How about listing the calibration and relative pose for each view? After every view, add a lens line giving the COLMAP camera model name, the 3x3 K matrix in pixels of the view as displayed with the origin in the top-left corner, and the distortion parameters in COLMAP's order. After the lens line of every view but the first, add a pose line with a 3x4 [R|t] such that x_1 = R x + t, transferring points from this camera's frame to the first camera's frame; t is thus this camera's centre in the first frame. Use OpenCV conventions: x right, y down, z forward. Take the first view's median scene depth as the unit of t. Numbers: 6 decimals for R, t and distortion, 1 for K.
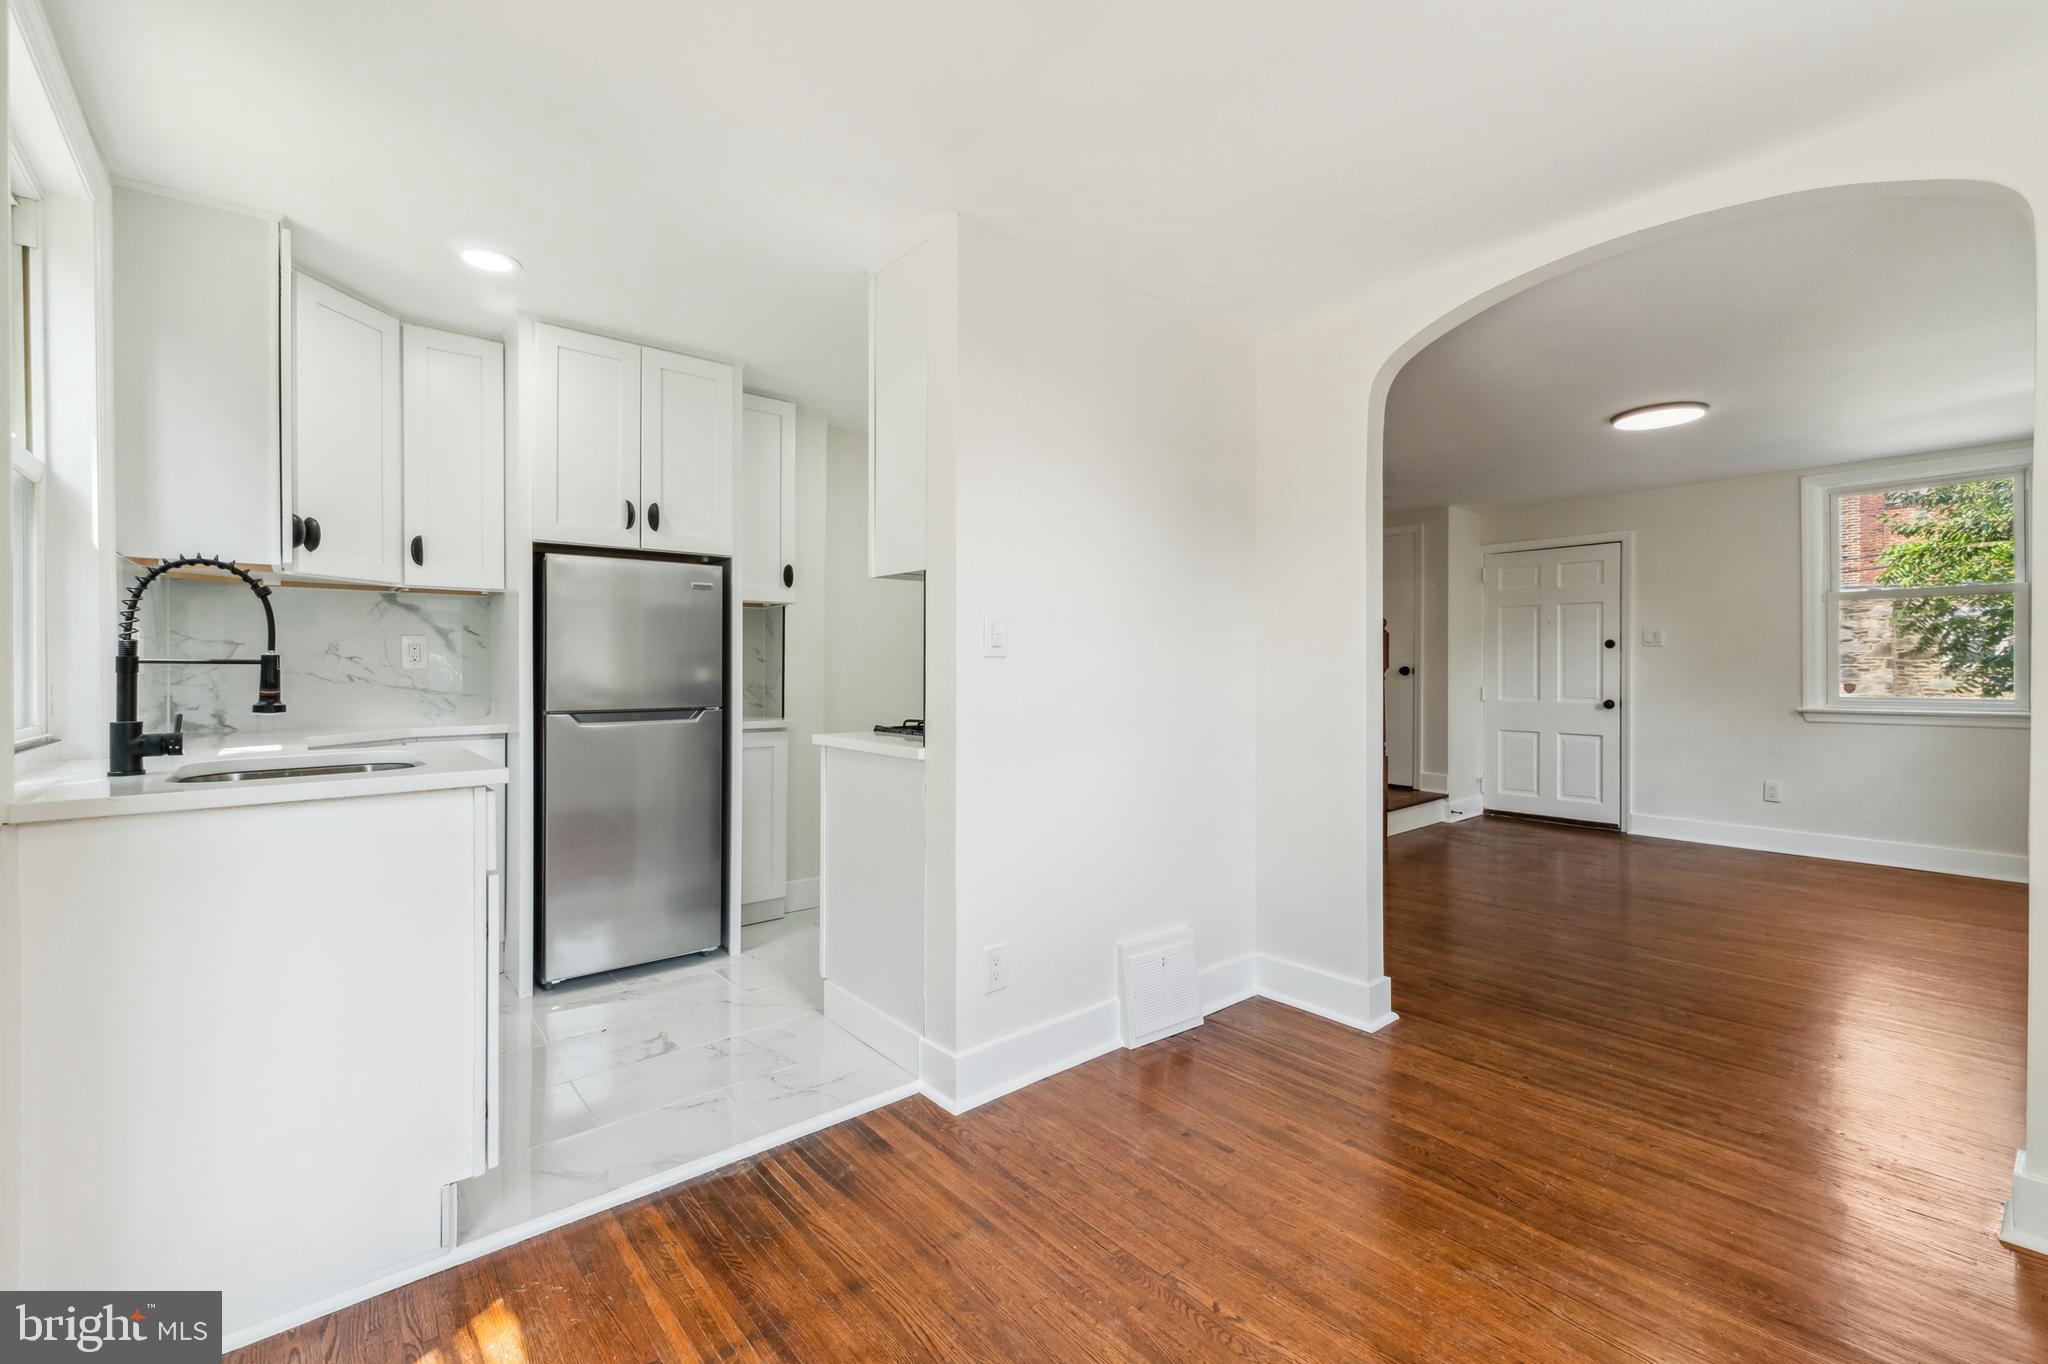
lens RADIAL K [[869.0, 0, 1037.6], [0, 869.0, 669.9], [0, 0, 1]] dist [0.001758, -0.000317]
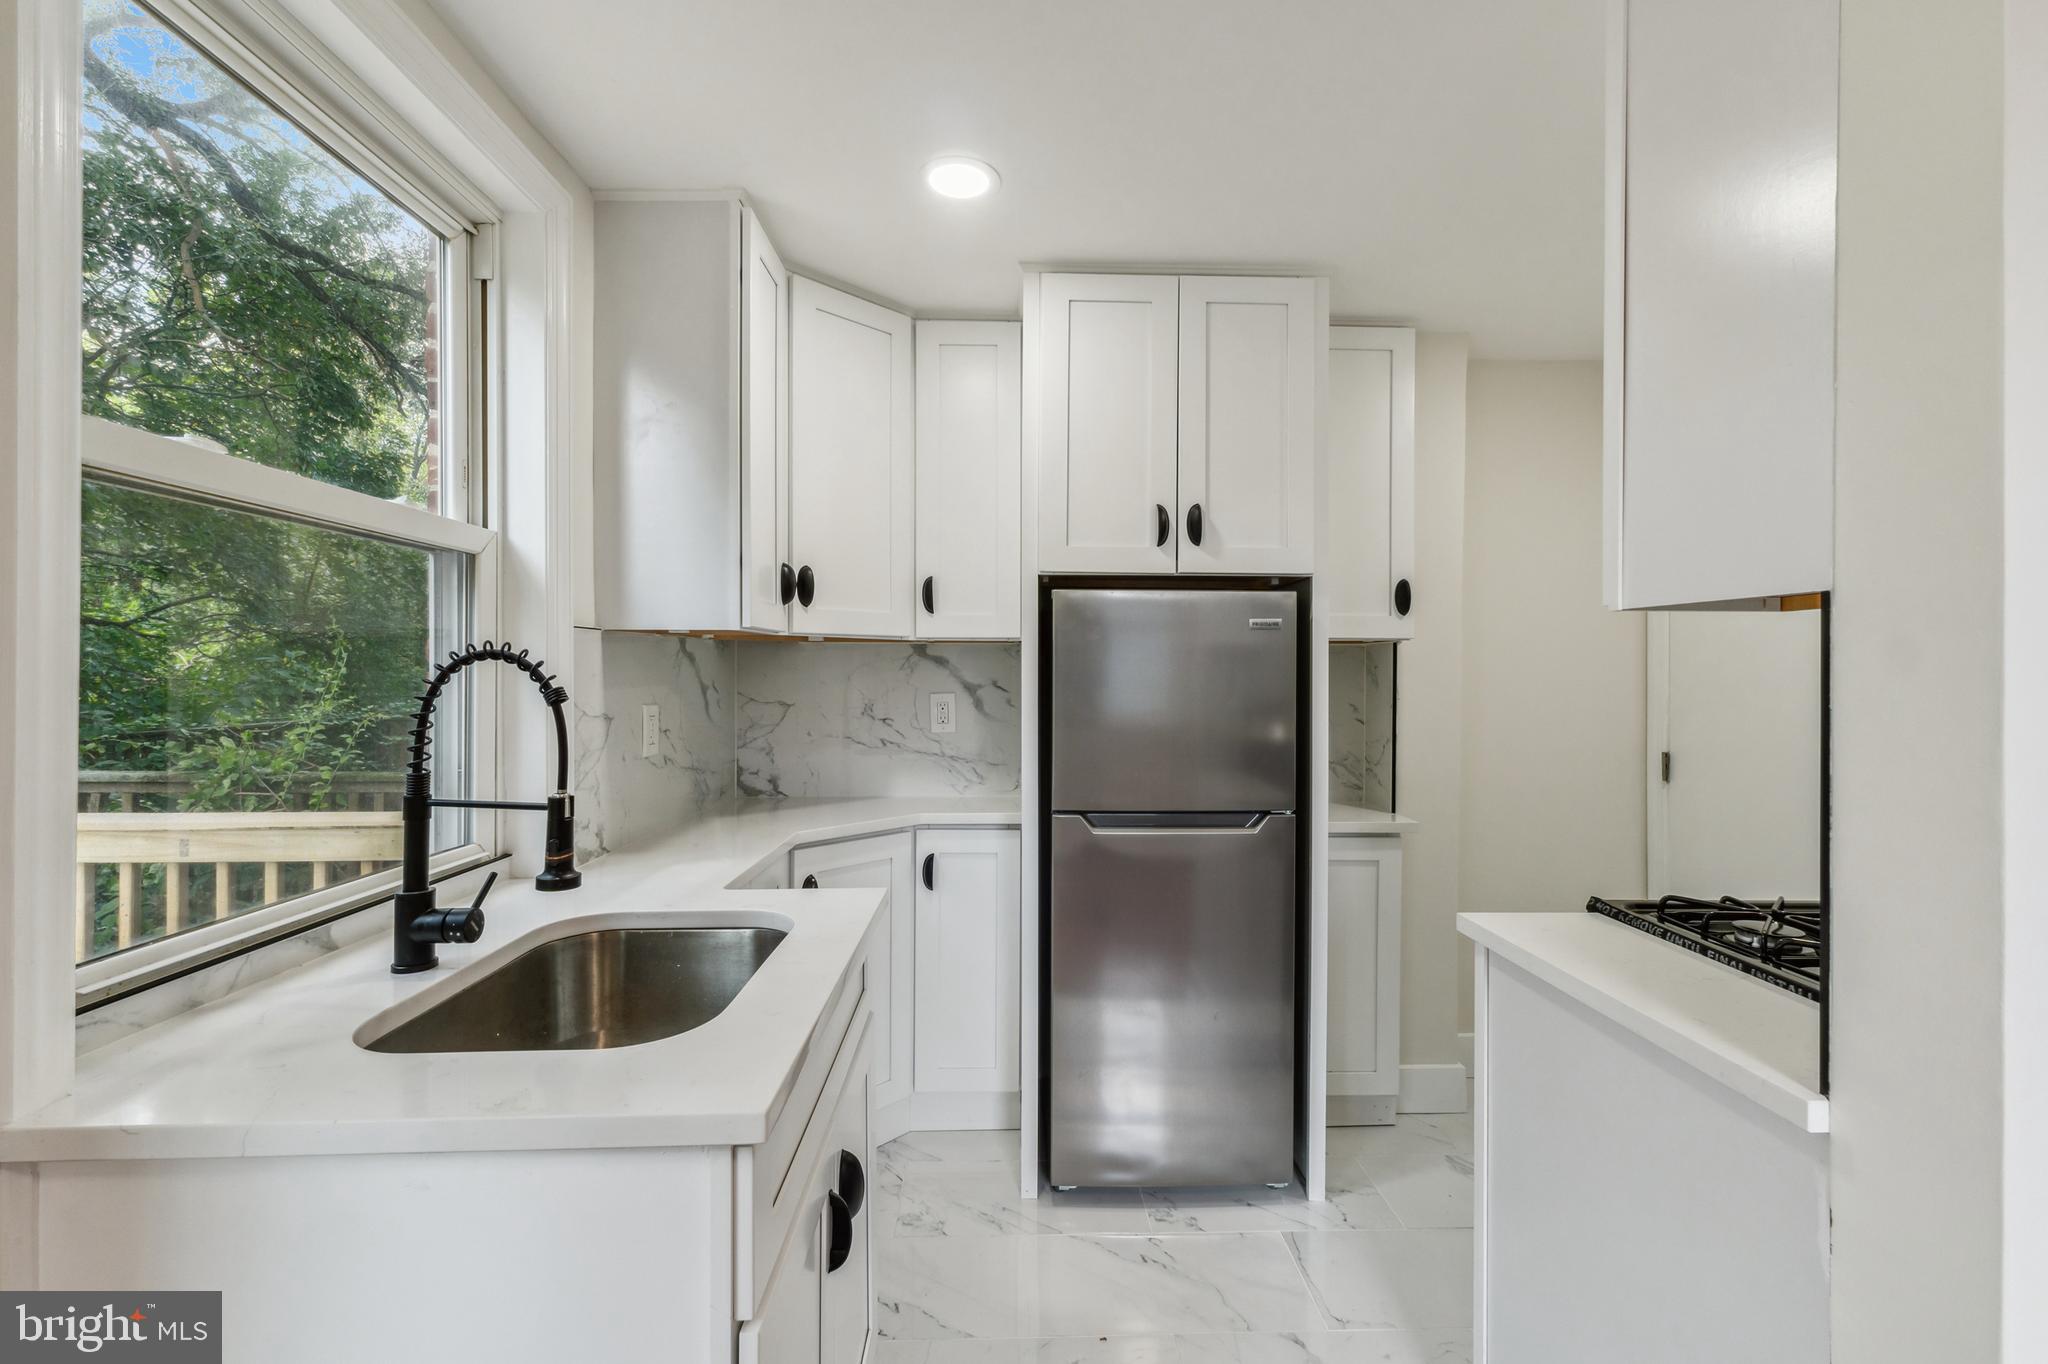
lens RADIAL K [[869.0, 0, 1033.3], [0, 869.0, 664.2], [0, 0, 1]] dist [0.001758, -0.000317]
pose [[0.783438, -0.002281, -0.621466, -0.127874], [-0.005892, 0.999921, -0.011097, -0.062415], [0.621443, 0.012355, 0.783362, 0.413549]]
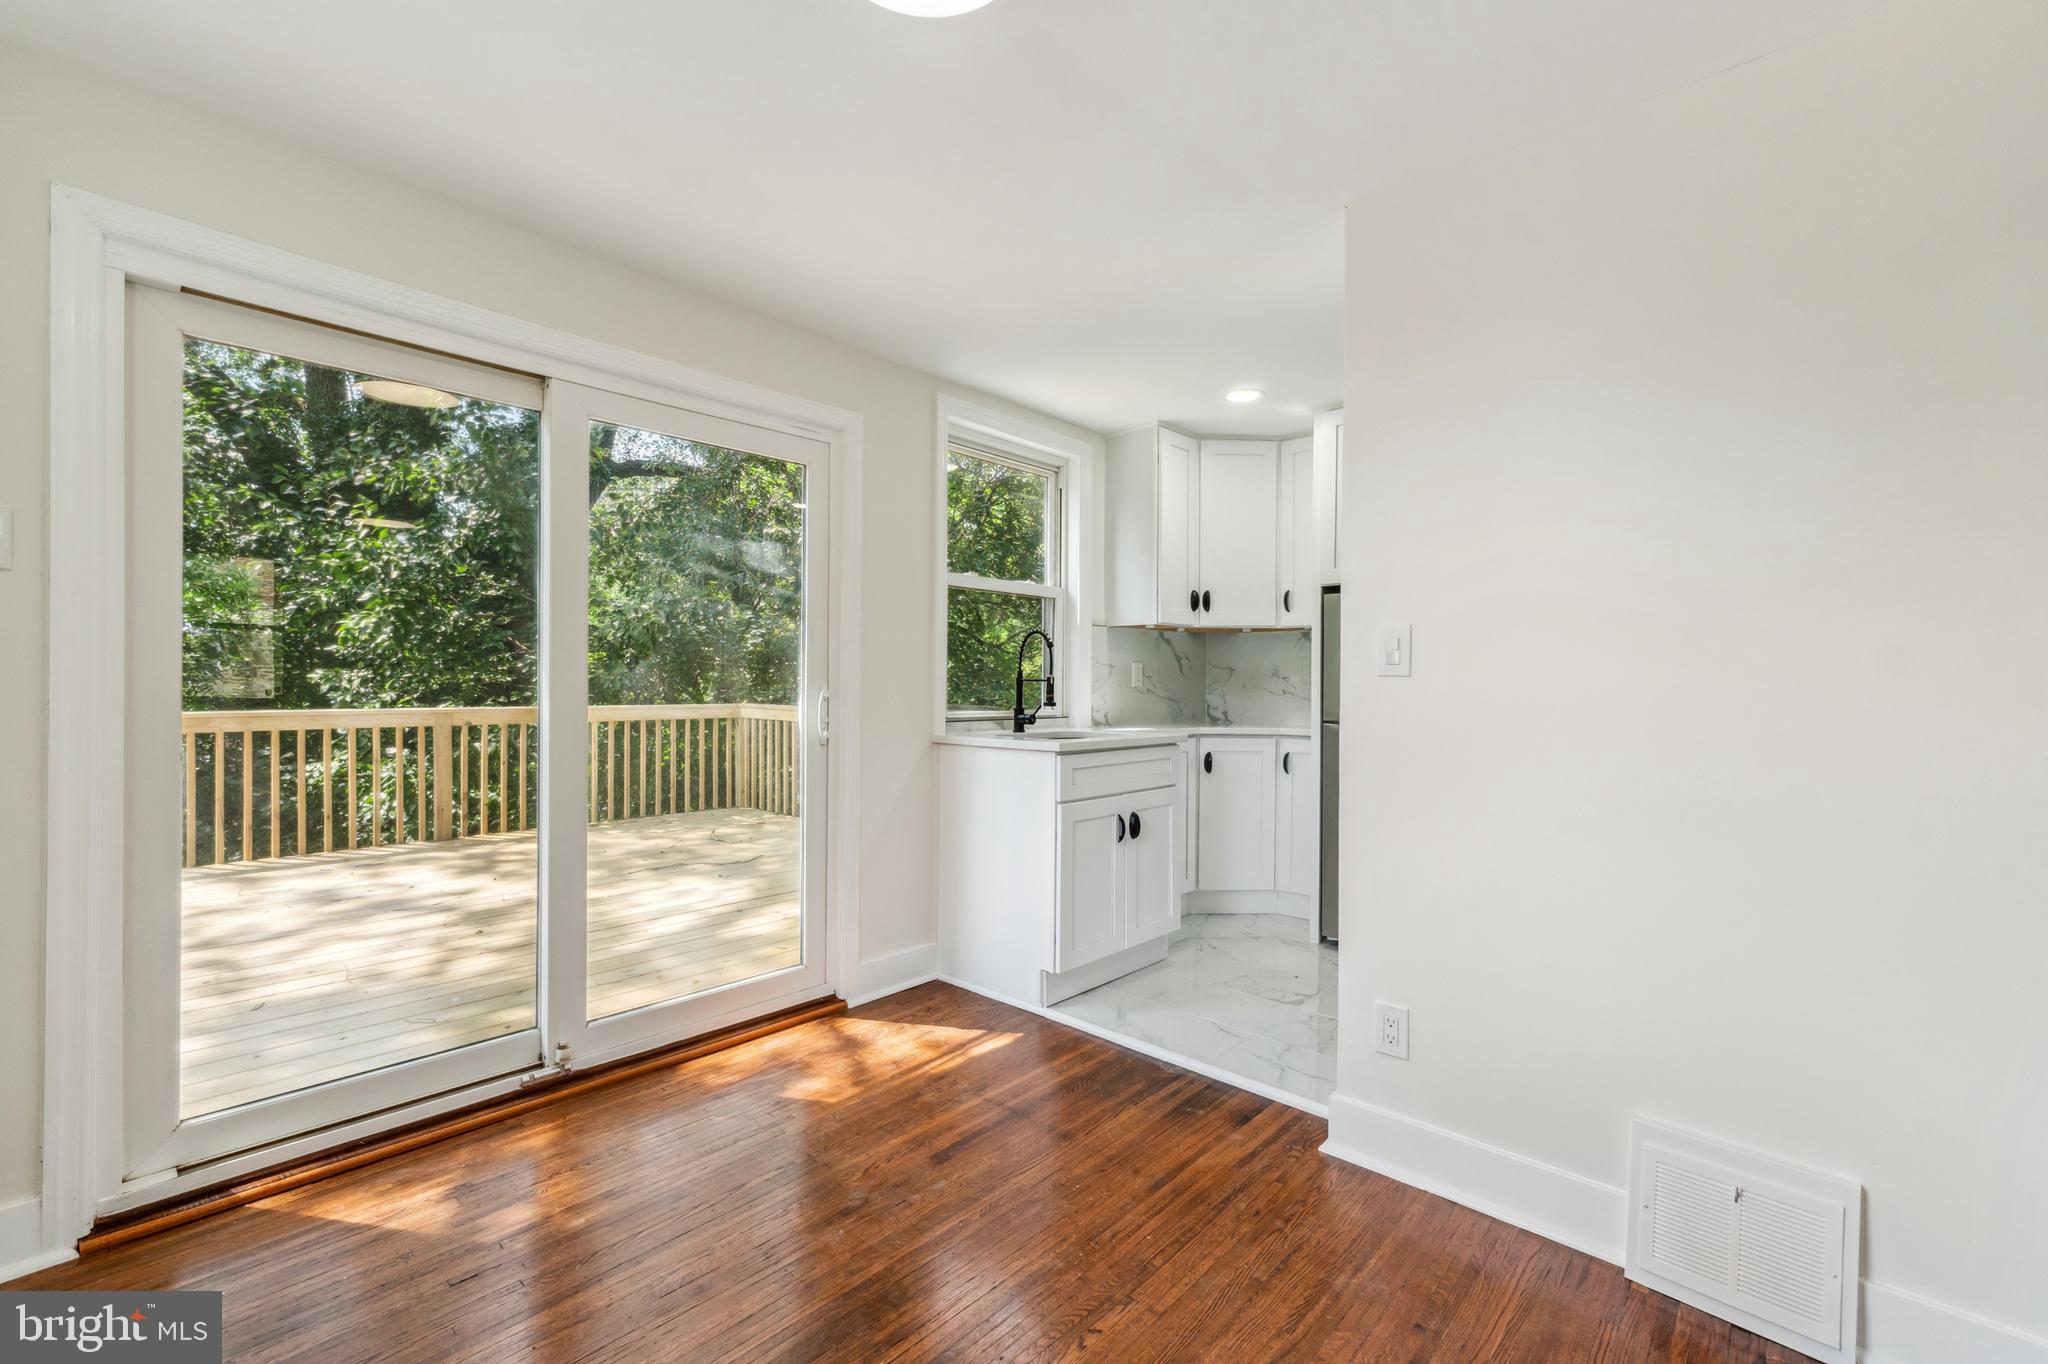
lens RADIAL K [[869.0, 0, 1026.8], [0, 869.0, 689.1], [0, 0, 1]] dist [0.001758, -0.000317]
pose [[0.117545, 0.011722, -0.992998, 0.608391], [-0.012126, 0.999873, 0.010368, -0.005565], [0.992994, 0.010823, 0.117672, 0.412719]]
